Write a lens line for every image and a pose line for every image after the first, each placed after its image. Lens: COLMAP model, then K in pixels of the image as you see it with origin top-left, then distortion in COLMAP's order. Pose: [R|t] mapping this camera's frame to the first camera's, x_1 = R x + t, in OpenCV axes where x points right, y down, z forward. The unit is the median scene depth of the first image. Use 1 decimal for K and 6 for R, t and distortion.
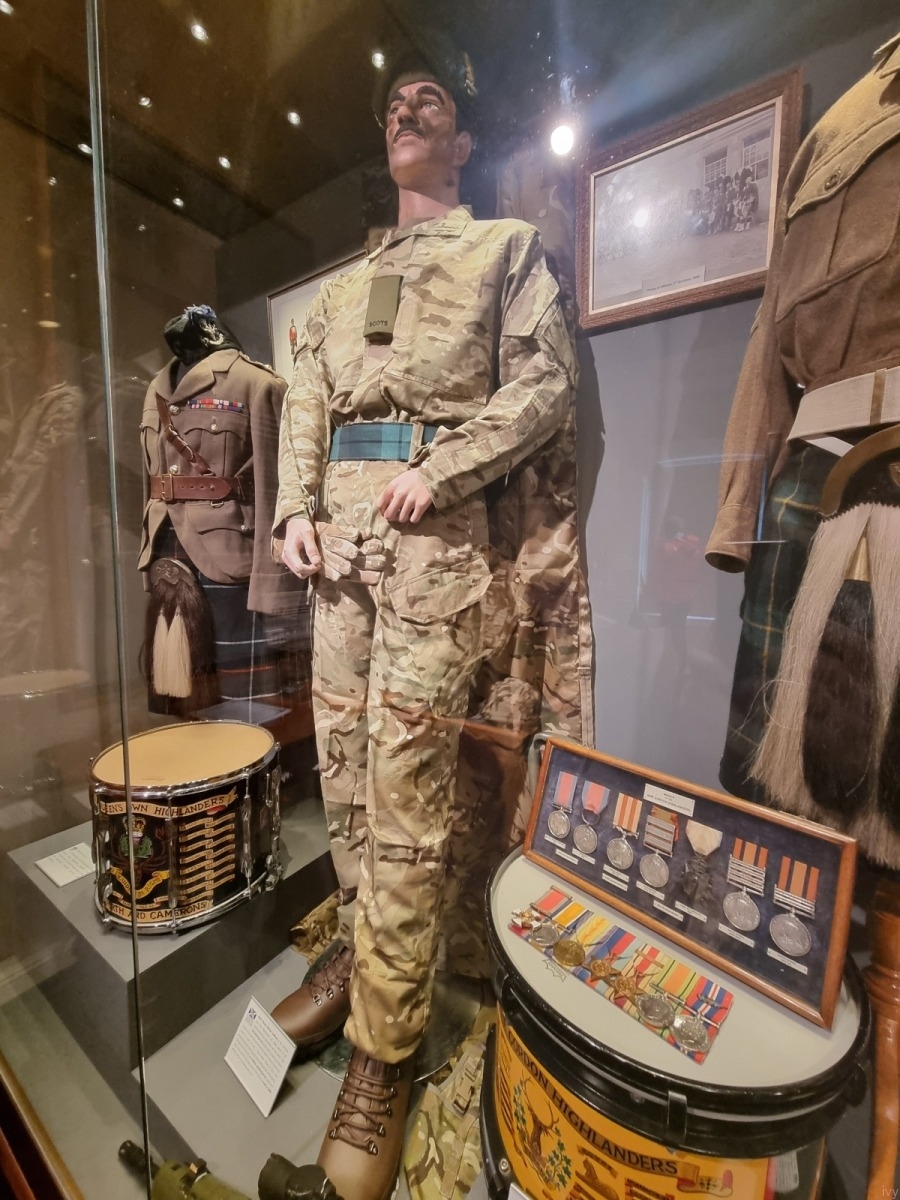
lens RADIAL K [[482.2, 0, 446.2], [0, 482.2, 599.3], [0, 0, 1]] dist [0.001280, 0.000105]
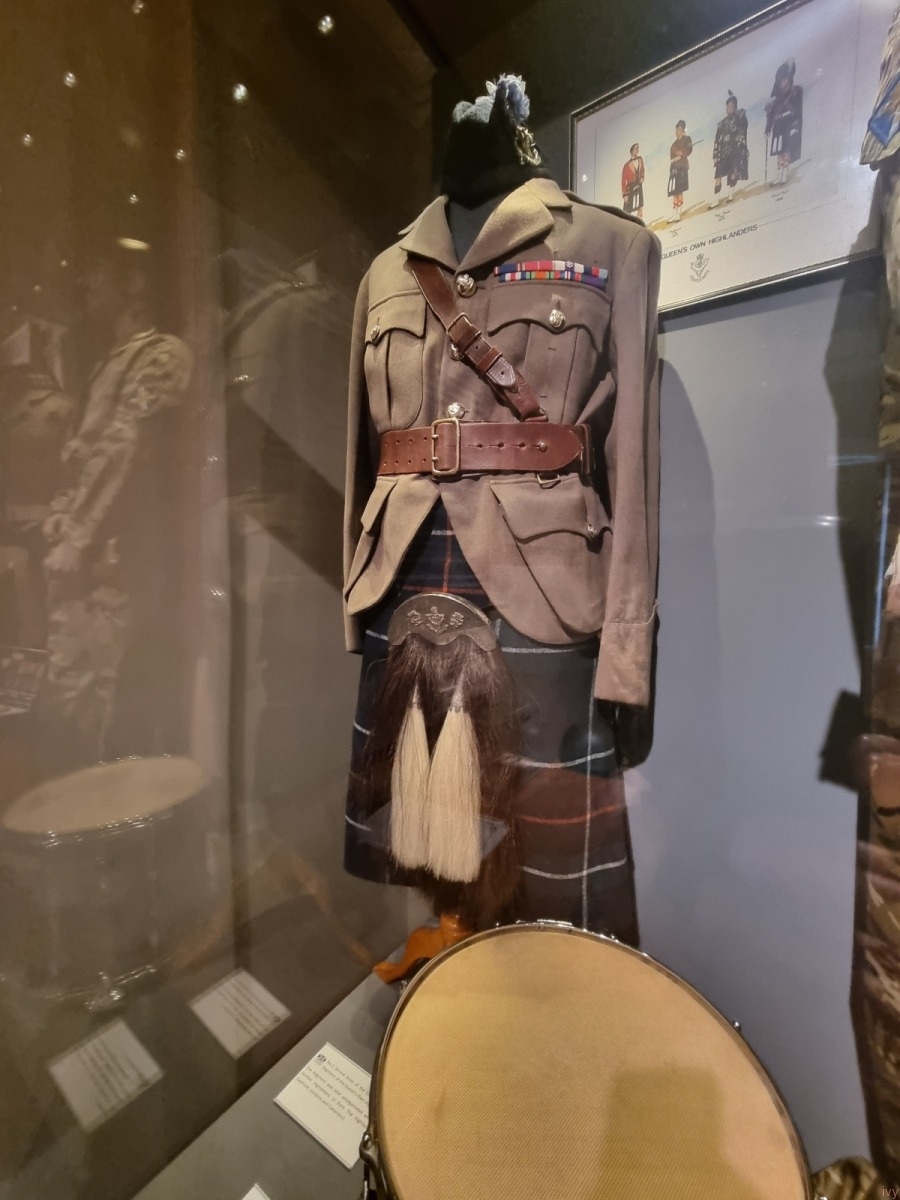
lens RADIAL K [[482.2, 0, 453.4], [0, 482.2, 598.0], [0, 0, 1]] dist [0.001280, 0.000105]
pose [[0.999912, -0.005013, -0.012288, -0.550787], [0.004614, 0.999468, -0.032279, -0.063911], [0.012444, 0.032219, 0.999403, 0.509978]]
